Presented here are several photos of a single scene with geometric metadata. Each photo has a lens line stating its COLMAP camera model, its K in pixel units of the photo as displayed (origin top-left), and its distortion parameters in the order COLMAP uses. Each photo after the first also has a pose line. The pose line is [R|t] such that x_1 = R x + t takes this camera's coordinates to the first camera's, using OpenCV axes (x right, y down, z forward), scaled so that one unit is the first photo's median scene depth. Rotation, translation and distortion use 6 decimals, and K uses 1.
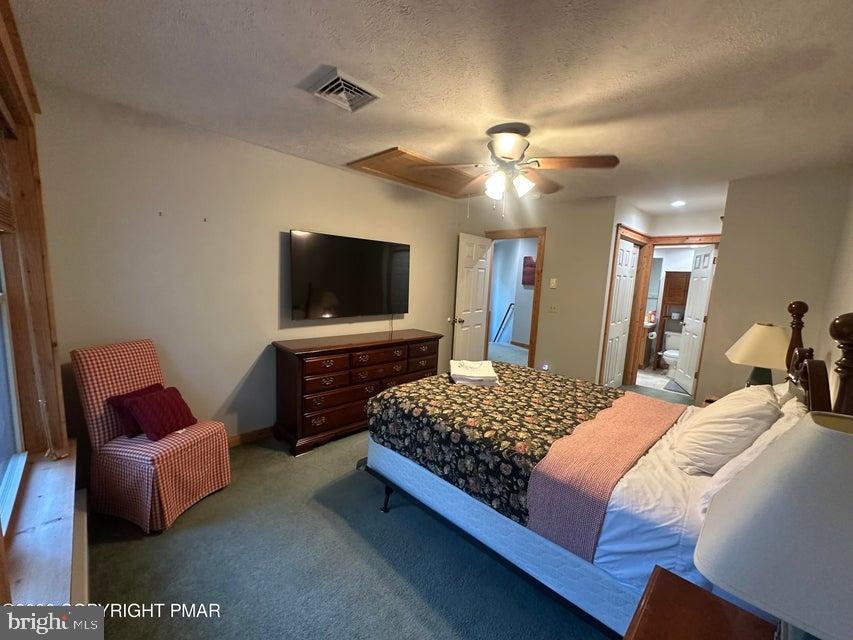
lens RADIAL K [[340.8, 0, 431.0], [0, 340.8, 320.5], [0, 0, 1]] dist [0.002092, -0.000109]
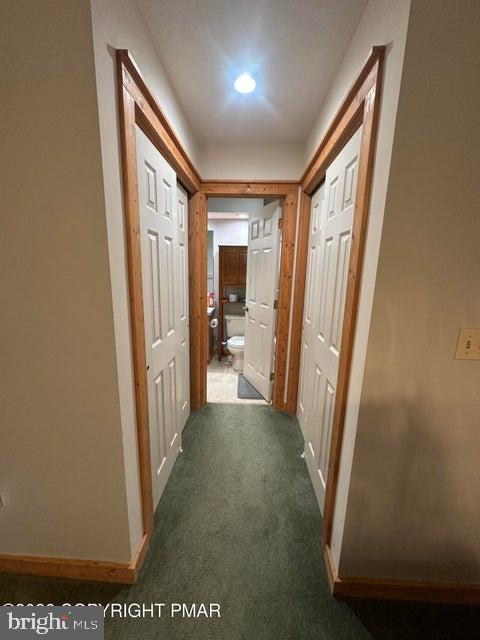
lens RADIAL K [[255.7, 0, 240.6], [0, 255.7, 317.7], [0, 0, 1]] dist [0.002092, -0.000109]
pose [[0.743732, -0.152601, 0.650827, 0.300479], [0.099813, 0.988032, 0.117604, -0.038805], [-0.660984, -0.022505, 0.750062, 0.503106]]
